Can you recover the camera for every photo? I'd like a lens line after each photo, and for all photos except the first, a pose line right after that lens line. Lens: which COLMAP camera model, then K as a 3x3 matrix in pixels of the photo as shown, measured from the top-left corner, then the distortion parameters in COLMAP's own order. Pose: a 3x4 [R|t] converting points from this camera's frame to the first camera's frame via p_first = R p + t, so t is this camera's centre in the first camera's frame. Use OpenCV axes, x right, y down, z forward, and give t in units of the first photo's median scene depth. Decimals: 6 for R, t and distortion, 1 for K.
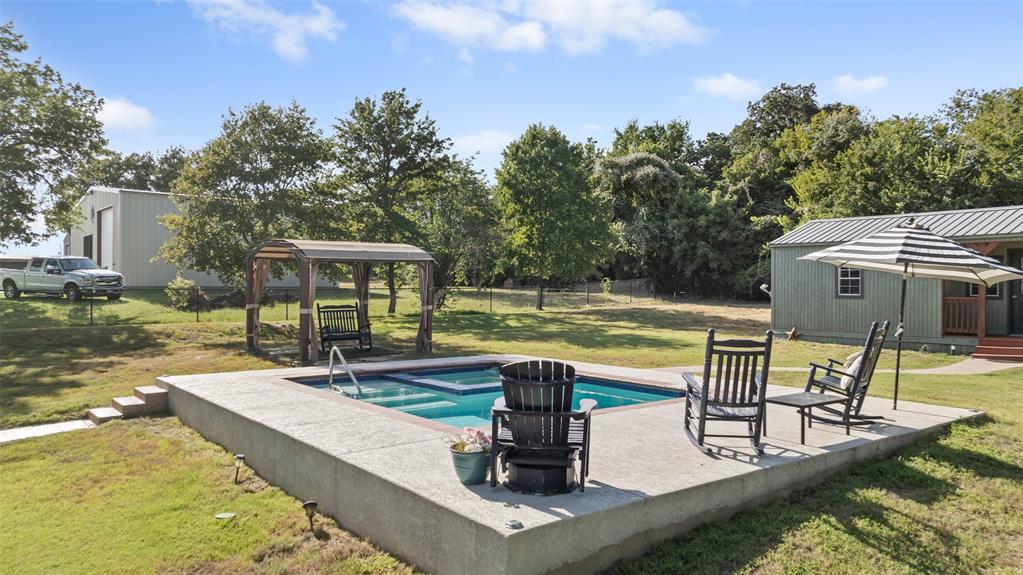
lens RADIAL K [[721.7, 0, 511.5], [0, 721.7, 287.5], [0, 0, 1]] dist [0.007765, 0.000908]
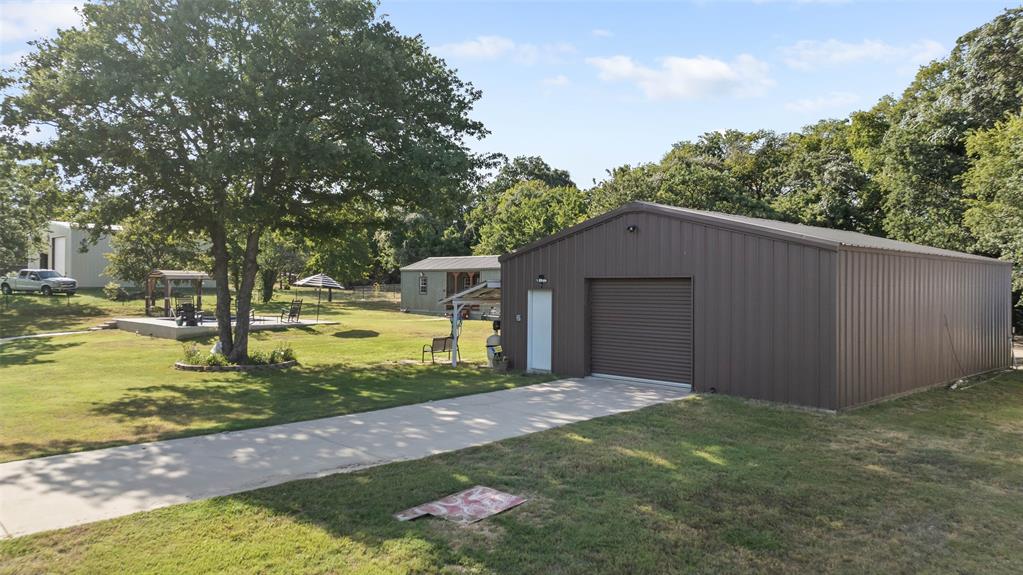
lens RADIAL K [[721.7, 0, 511.5], [0, 721.7, 287.5], [0, 0, 1]] dist [0.007765, 0.000908]
pose [[0.995574, 0.002752, 0.093937, 0.382004], [-0.002662, 0.999996, -0.001083, -0.002679], [-0.093940, 0.000828, 0.995578, -0.933368]]
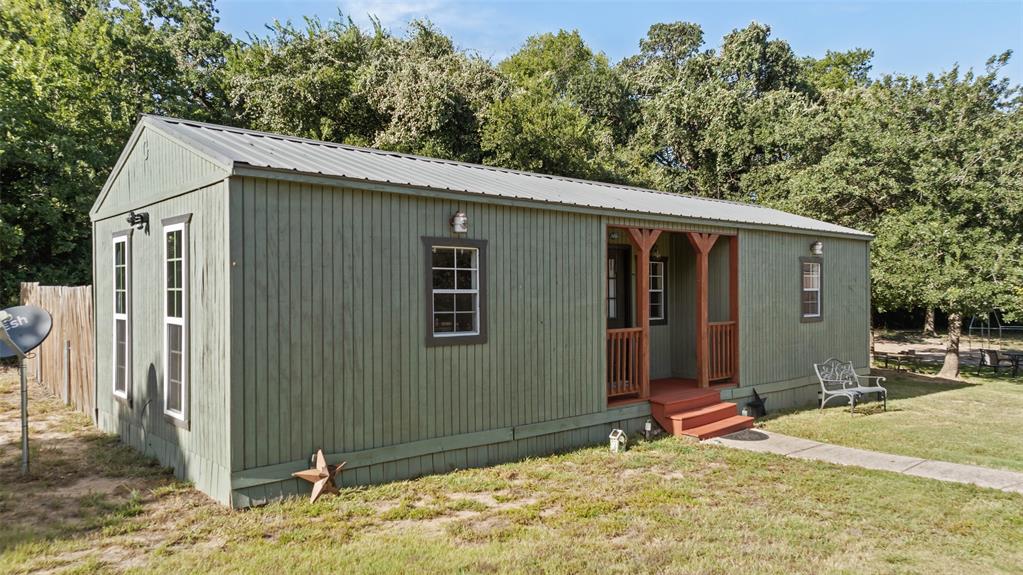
lens RADIAL K [[728.7, 0, 510.8], [0, 728.7, 302.5], [0, 0, 1]] dist [0.003608, 0.002160]
pose [[-0.047954, -0.006674, 0.998827, 0.061904], [0.012635, 0.999894, 0.007288, -0.006445], [-0.998770, 0.012970, -0.047865, 0.714877]]
